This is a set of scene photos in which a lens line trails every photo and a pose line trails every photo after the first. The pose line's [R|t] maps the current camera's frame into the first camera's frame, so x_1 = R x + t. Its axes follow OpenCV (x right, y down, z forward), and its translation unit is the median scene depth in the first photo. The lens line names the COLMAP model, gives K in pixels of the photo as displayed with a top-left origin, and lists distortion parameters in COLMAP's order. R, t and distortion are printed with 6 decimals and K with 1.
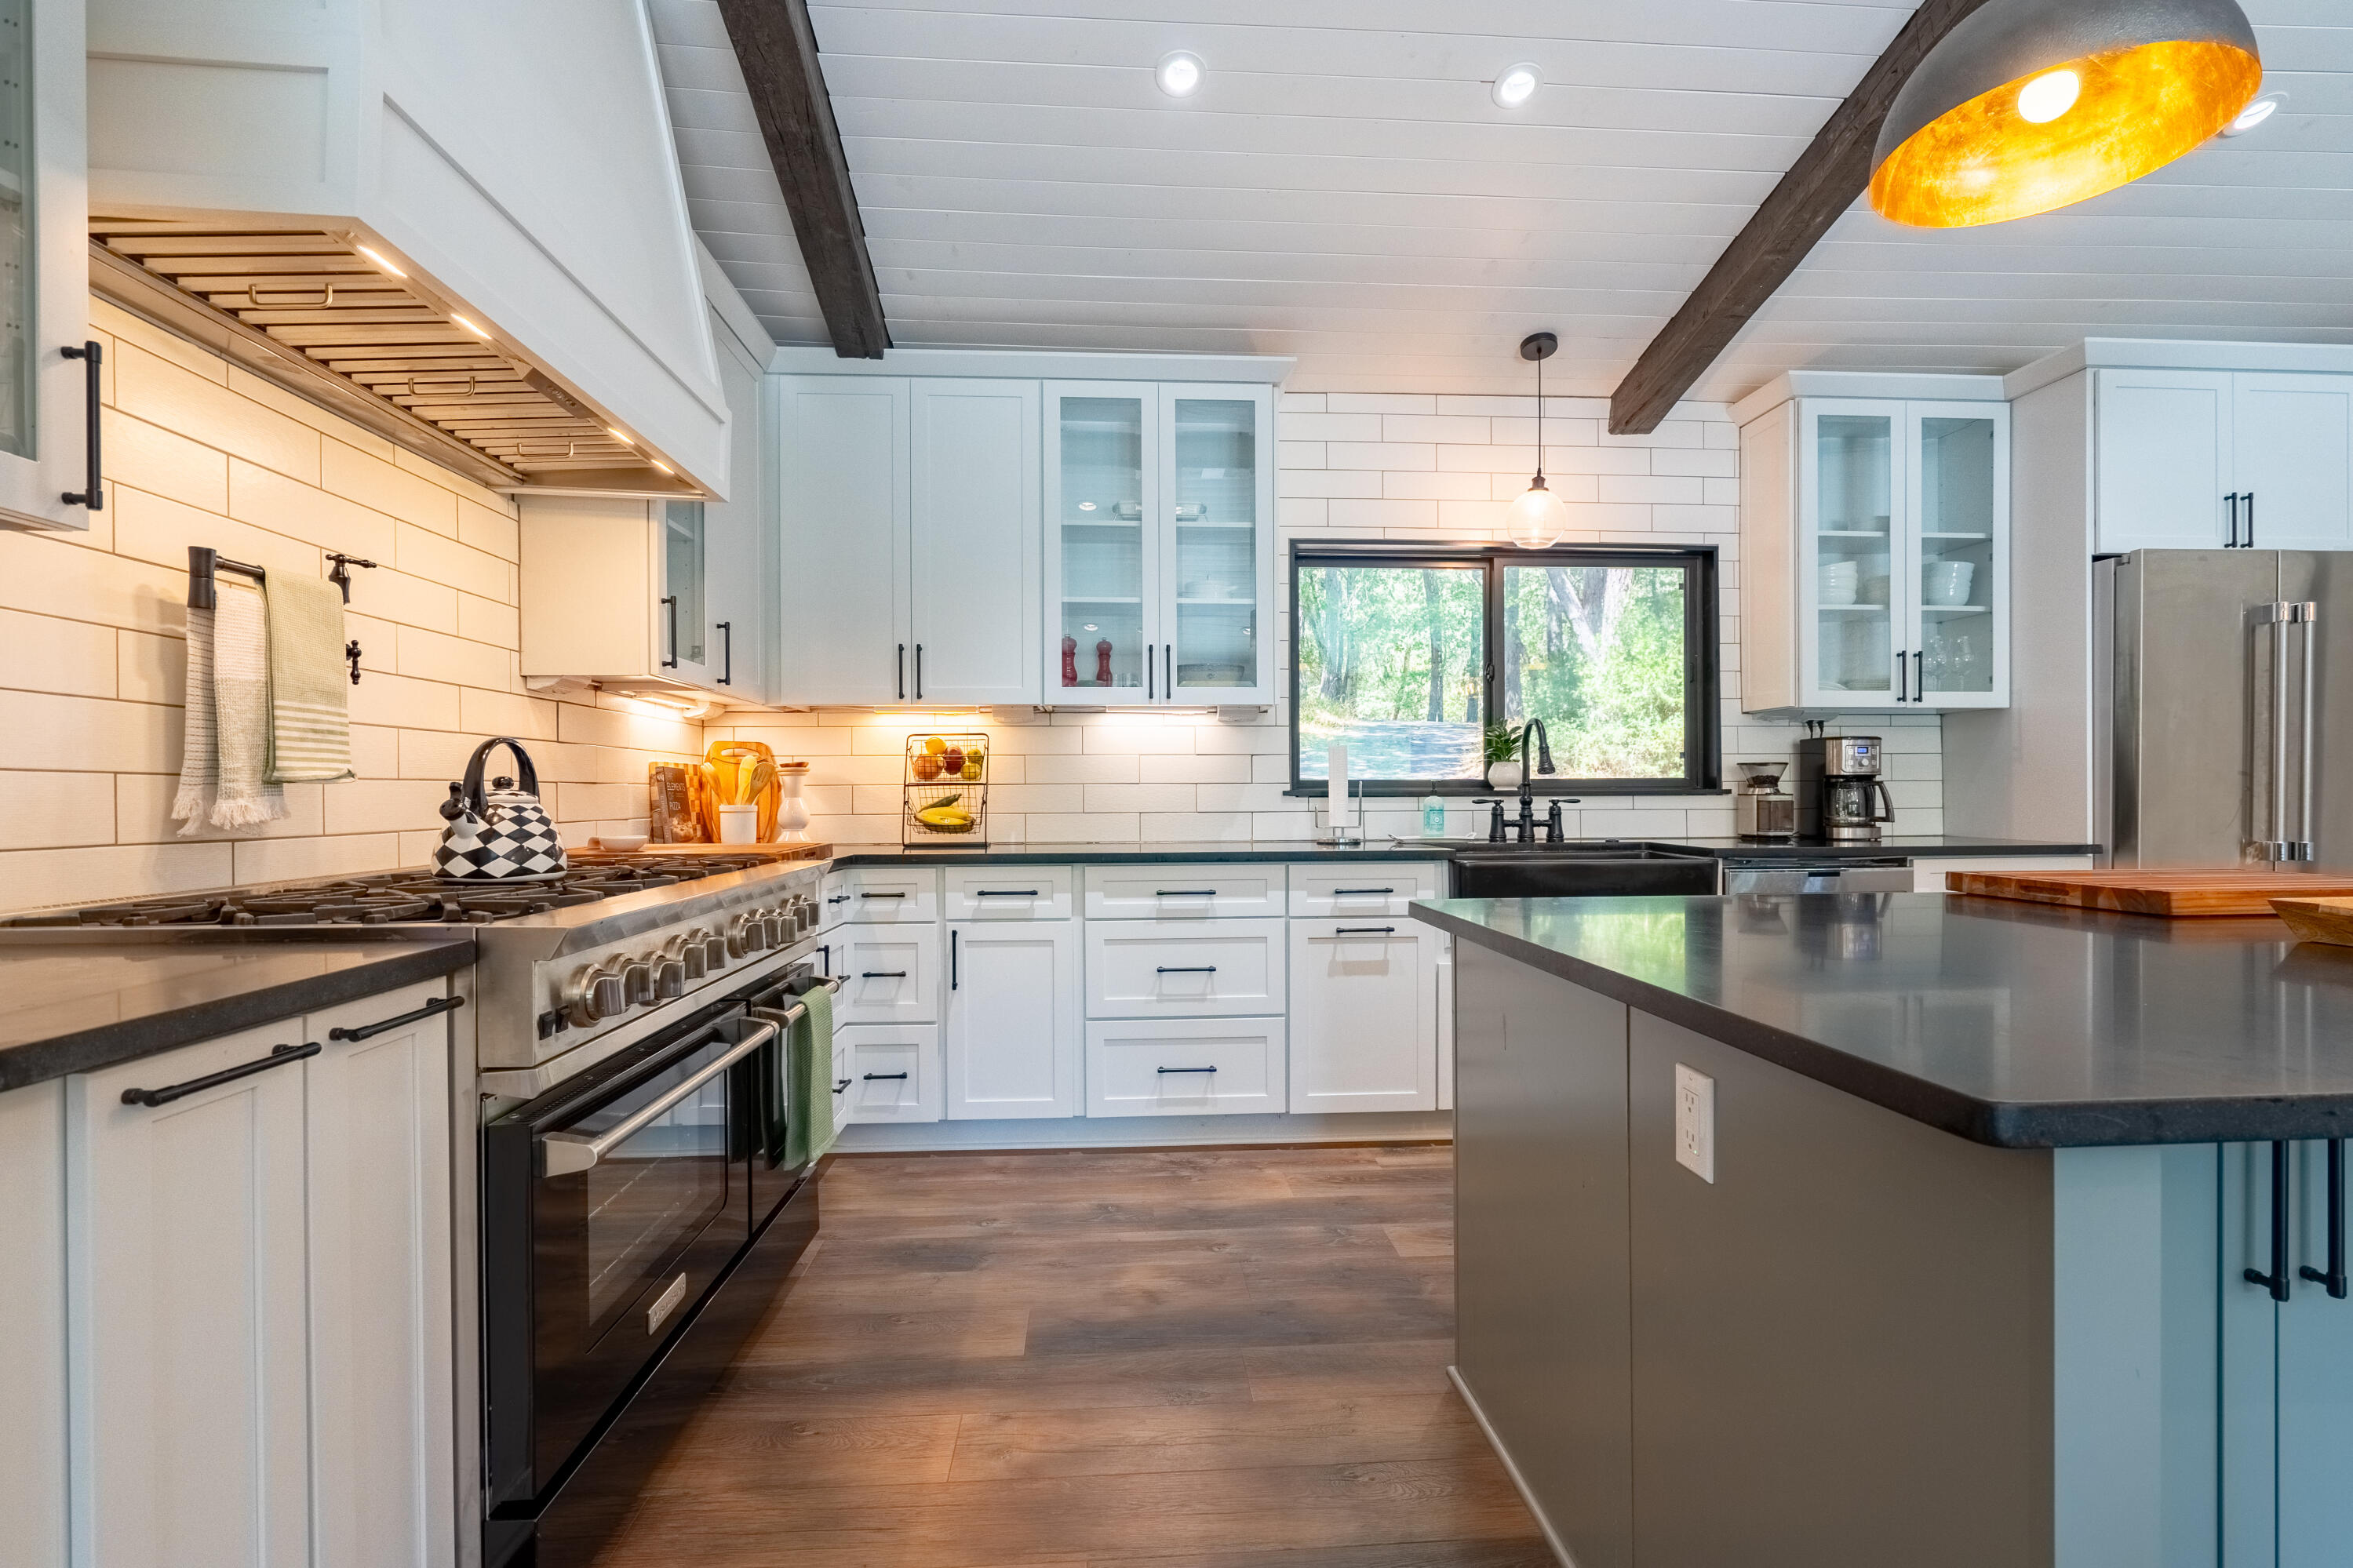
lens RADIAL K [[1063.6, 0, 1180.6], [0, 1063.6, 804.7], [0, 0, 1]] dist [-0.009039, 0.004282]
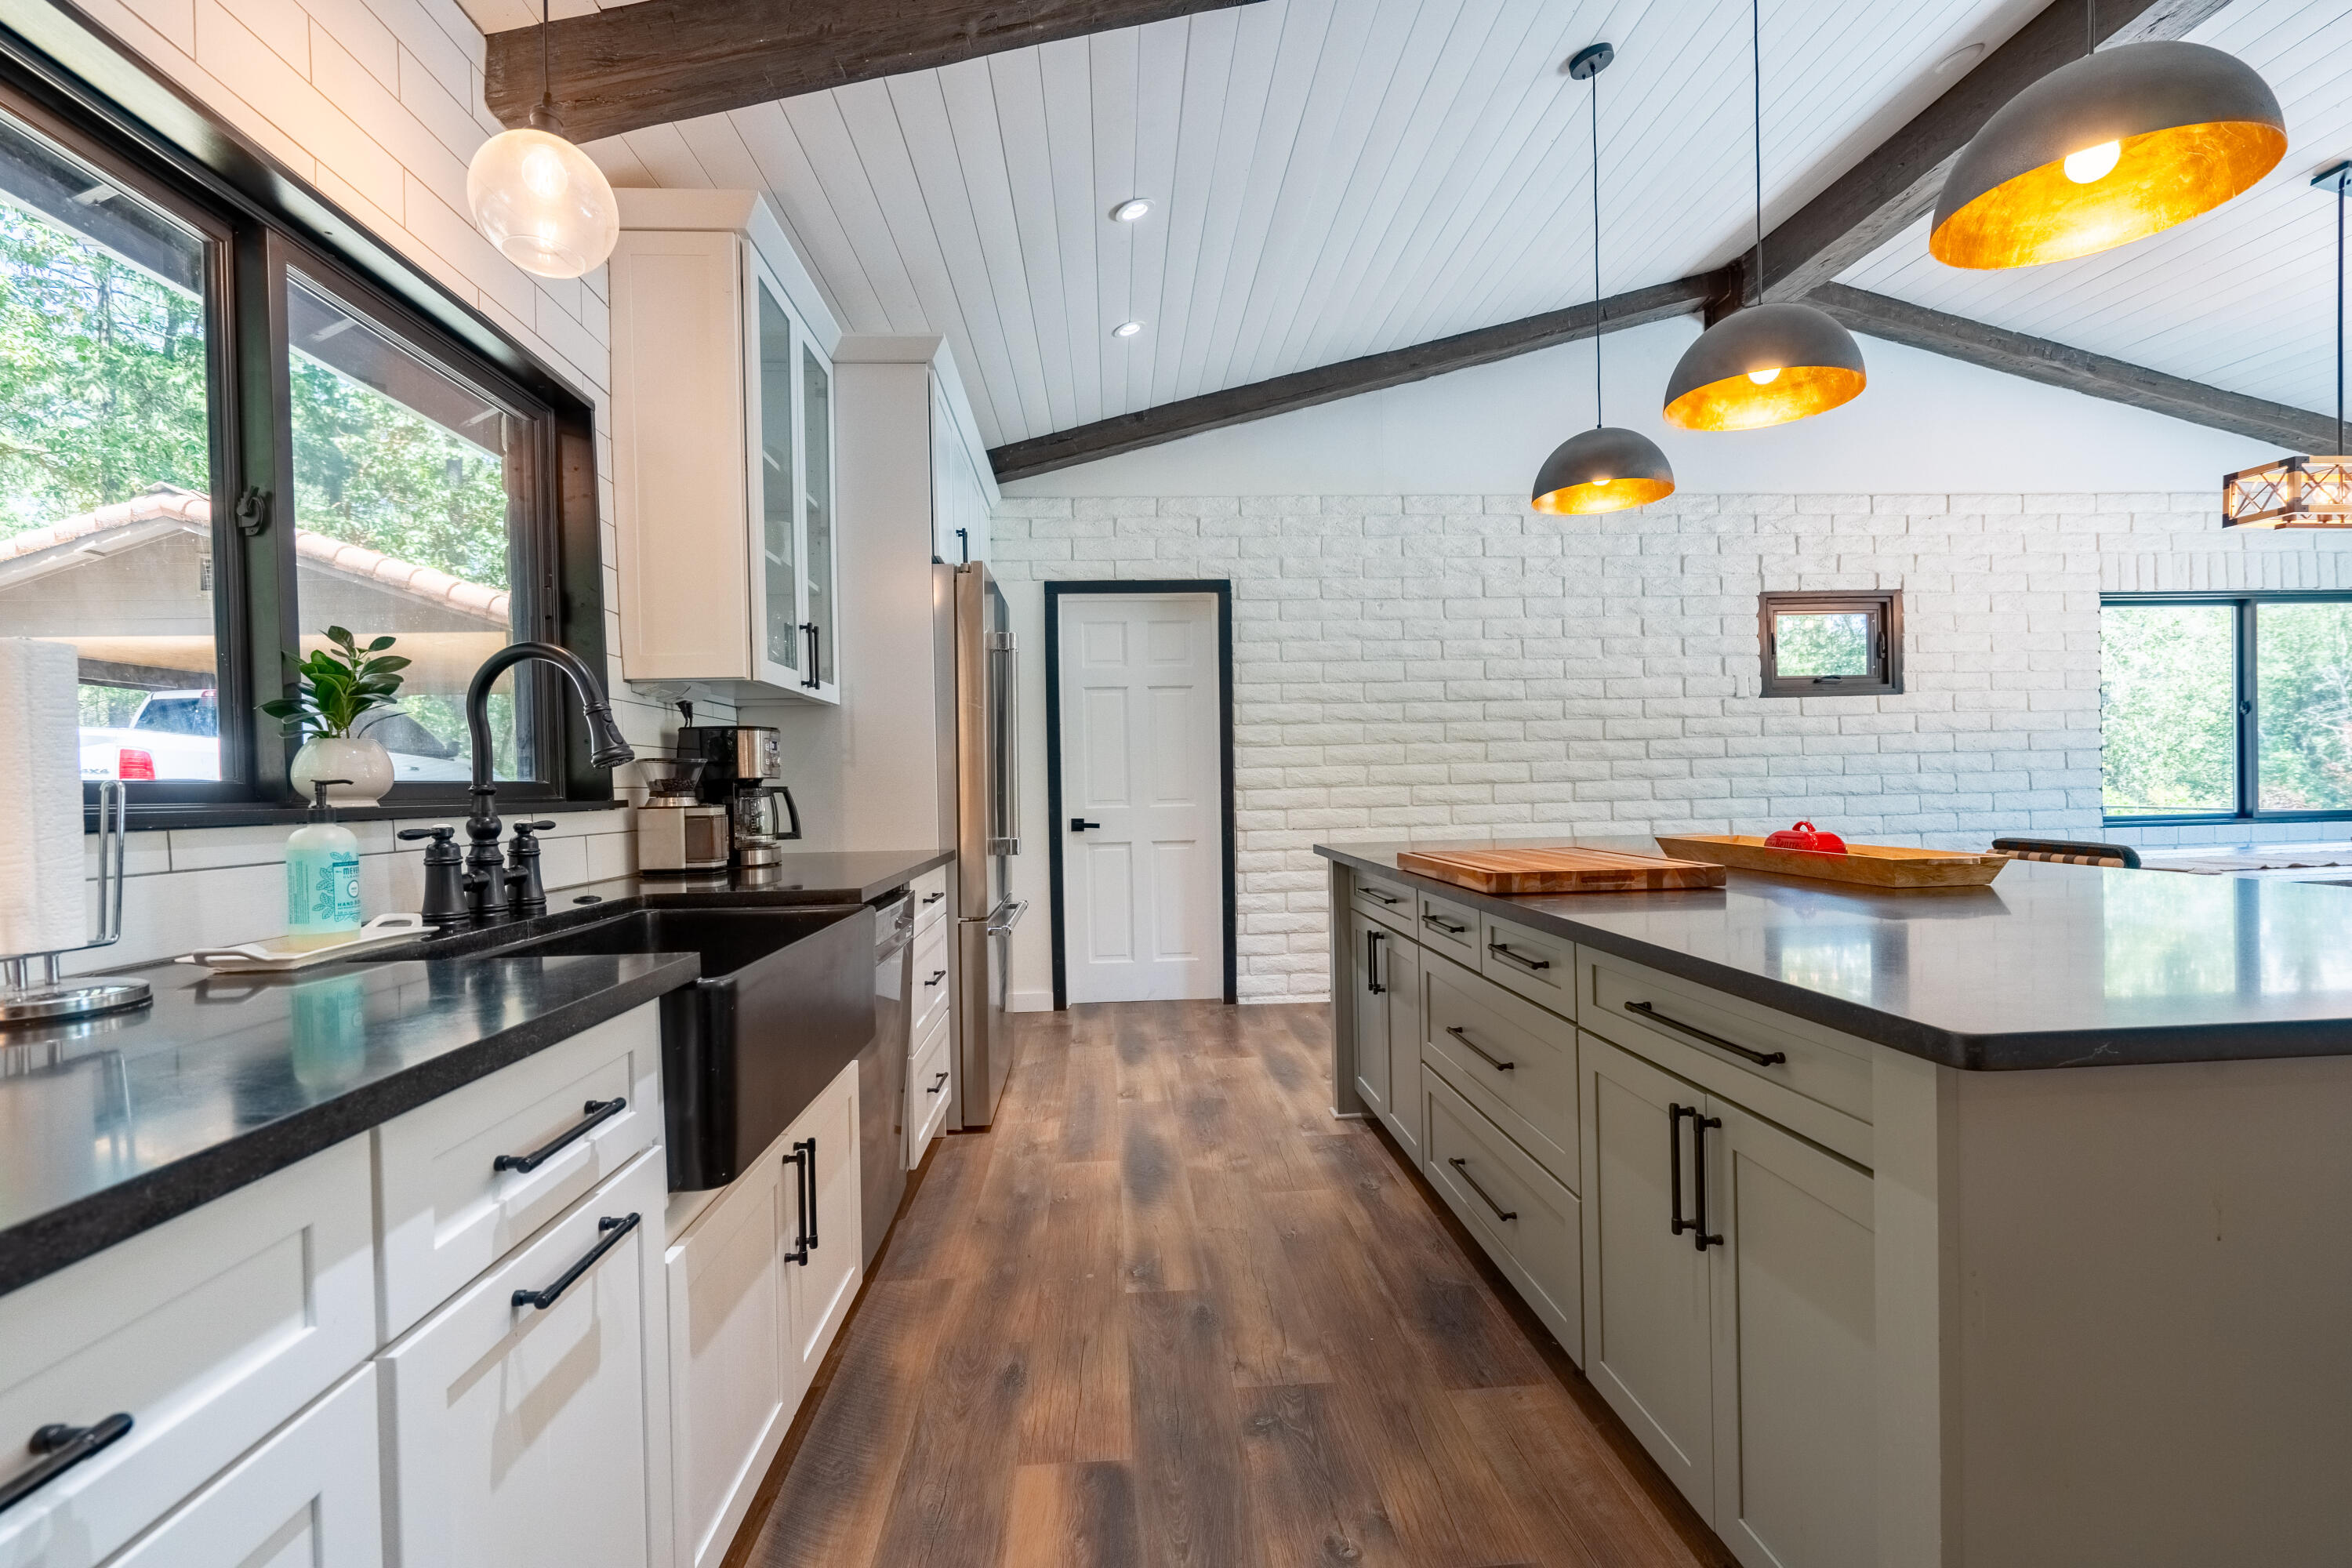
lens RADIAL K [[1063.3, 0, 1177.9], [0, 1063.3, 797.8], [0, 0, 1]] dist [-0.009039, 0.004282]
pose [[-0.003257, -0.005699, 0.999978, -0.116603], [0.032500, 0.999455, 0.005802, -0.009595], [-0.999466, 0.032518, -0.003070, 0.723125]]
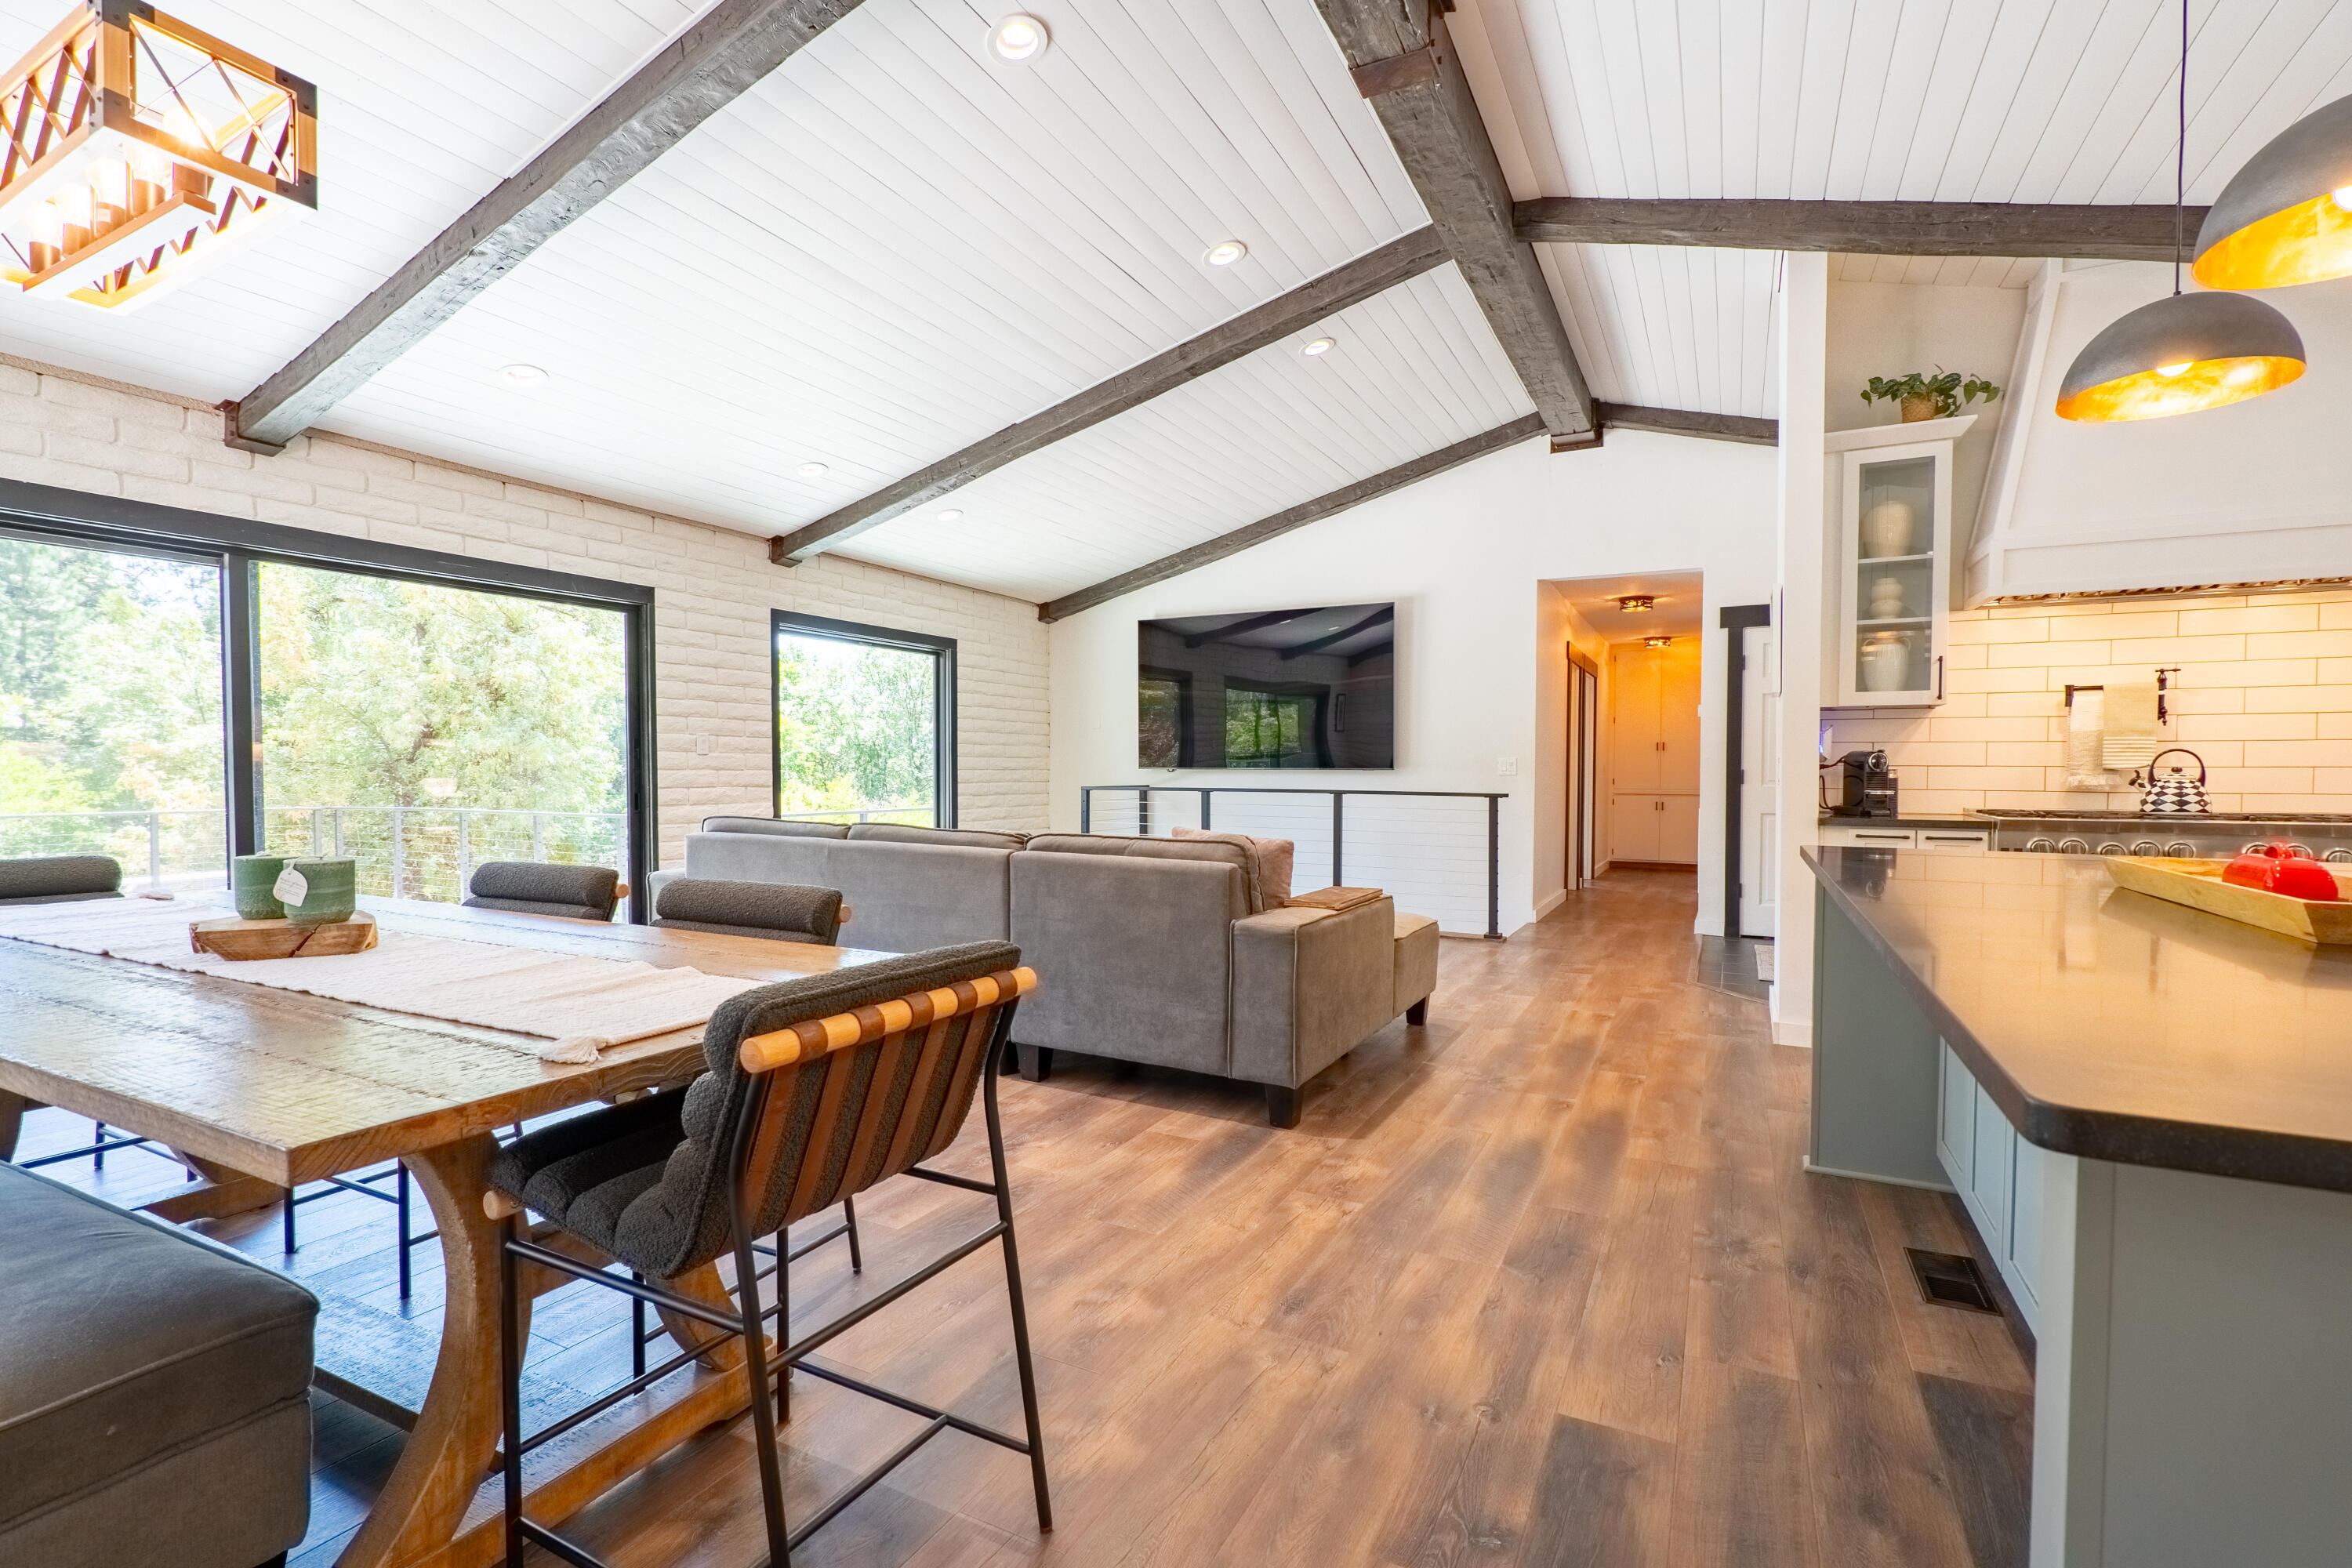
lens RADIAL K [[1063.3, 0, 1174.4], [0, 1063.3, 799.8], [0, 0, 1]] dist [-0.009039, 0.004282]
pose [[-0.522595, 0.028528, -0.852104, 1.118088], [-0.010659, 0.999143, 0.039987, -0.012109], [0.852514, 0.029979, -0.521843, 0.193302]]
